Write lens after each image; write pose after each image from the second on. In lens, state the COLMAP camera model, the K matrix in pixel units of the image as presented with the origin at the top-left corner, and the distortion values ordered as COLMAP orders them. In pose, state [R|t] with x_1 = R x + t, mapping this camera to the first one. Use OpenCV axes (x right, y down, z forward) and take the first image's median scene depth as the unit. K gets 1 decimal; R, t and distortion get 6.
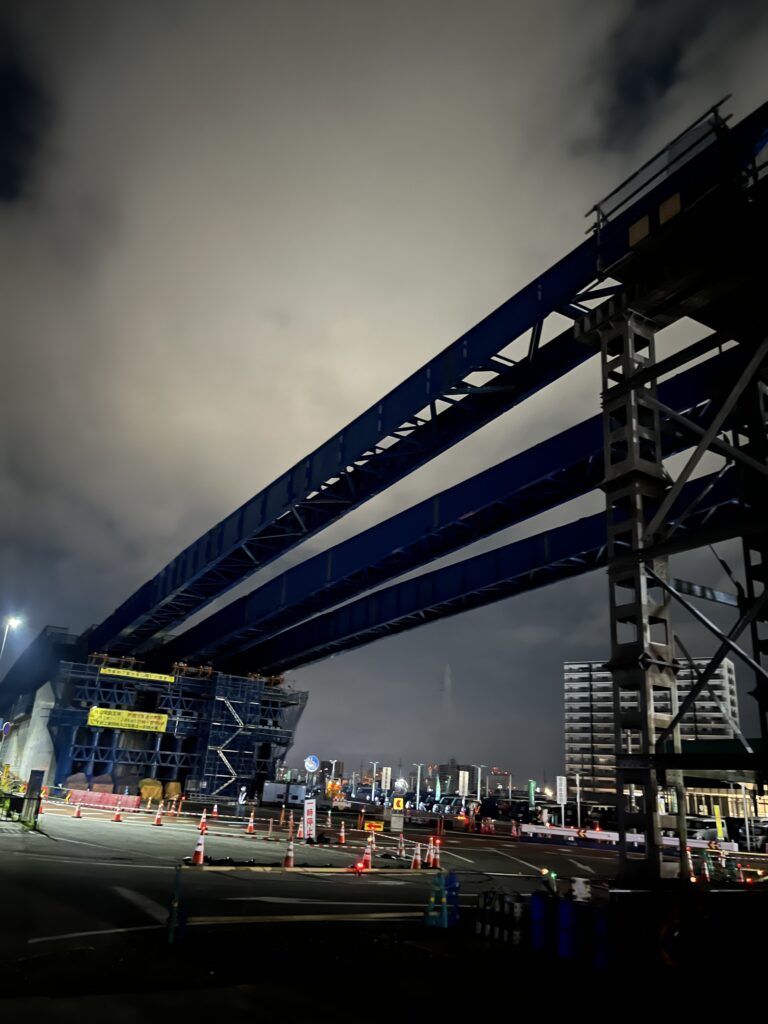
lens RADIAL K [[770.8, 0, 386.7], [0, 770.8, 524.4], [0, 0, 1]] dist [0.103473, -0.163851]
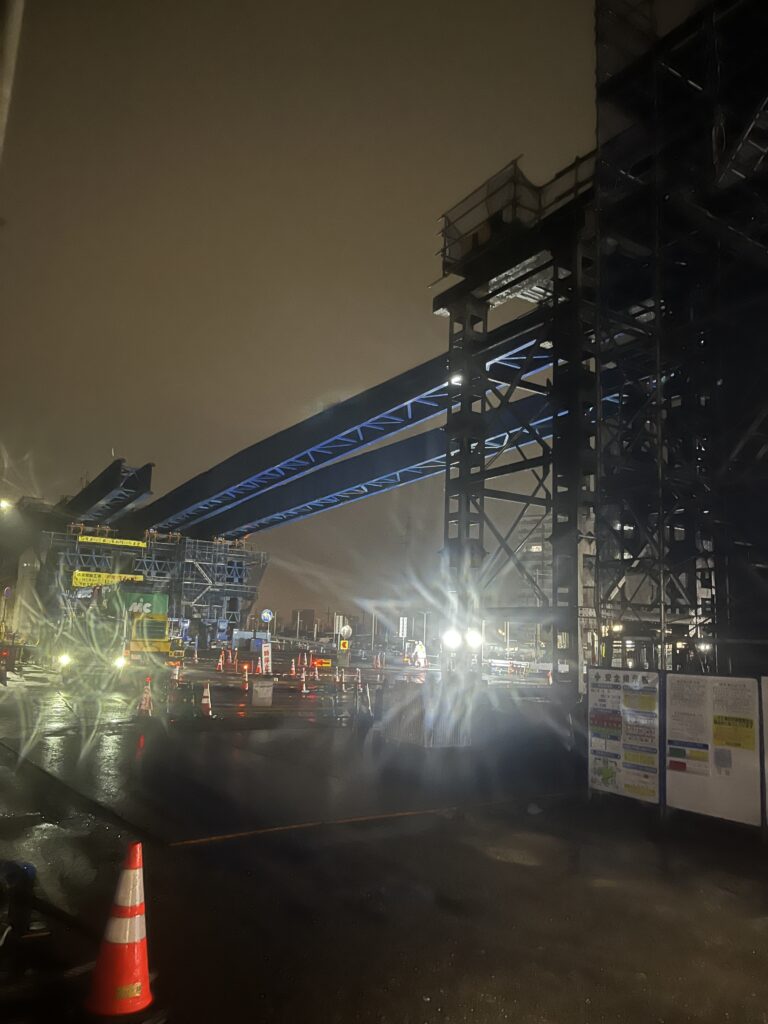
lens RADIAL K [[770.8, 0, 386.7], [0, 770.8, 524.4], [0, 0, 1]] dist [0.103473, -0.163851]
pose [[0.999036, -0.018712, 0.039703, 0.027762], [0.010947, 0.982212, 0.187456, -0.035475], [-0.042505, -0.186841, 0.981470, -0.104607]]
